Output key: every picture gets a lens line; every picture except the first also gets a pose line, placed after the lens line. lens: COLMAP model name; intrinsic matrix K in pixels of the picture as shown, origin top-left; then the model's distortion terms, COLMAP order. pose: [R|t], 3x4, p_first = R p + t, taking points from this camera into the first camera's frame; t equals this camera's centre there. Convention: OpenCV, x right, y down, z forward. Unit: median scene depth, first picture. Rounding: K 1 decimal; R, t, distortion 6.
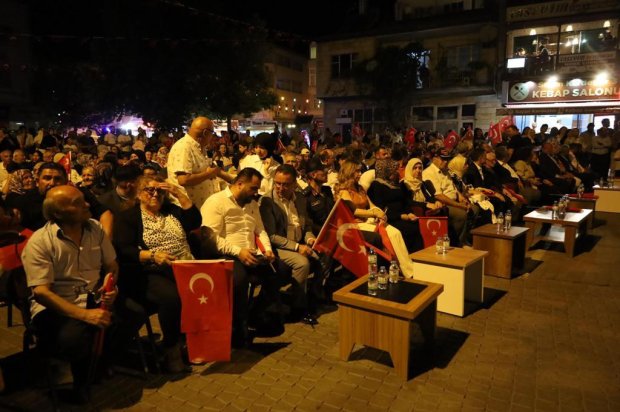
lens RADIAL K [[434.7, 0, 311.4], [0, 434.7, 209.6], [0, 0, 1]] dist [0.007204, -0.007288]
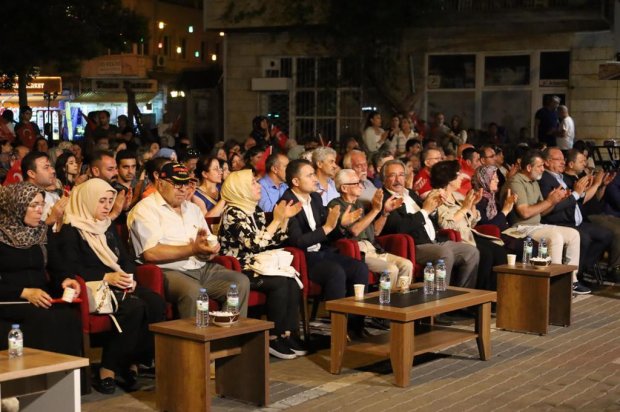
lens RADIAL K [[1118.4, 0, 306.3], [0, 1118.4, 206.3], [0, 0, 1]] dist [-0.026201, 0.000000]
pose [[0.999581, 0.014617, 0.024989, 0.093988], [-0.012344, 0.995970, -0.088834, 0.004971], [-0.026186, 0.088488, 0.995733, -0.050251]]
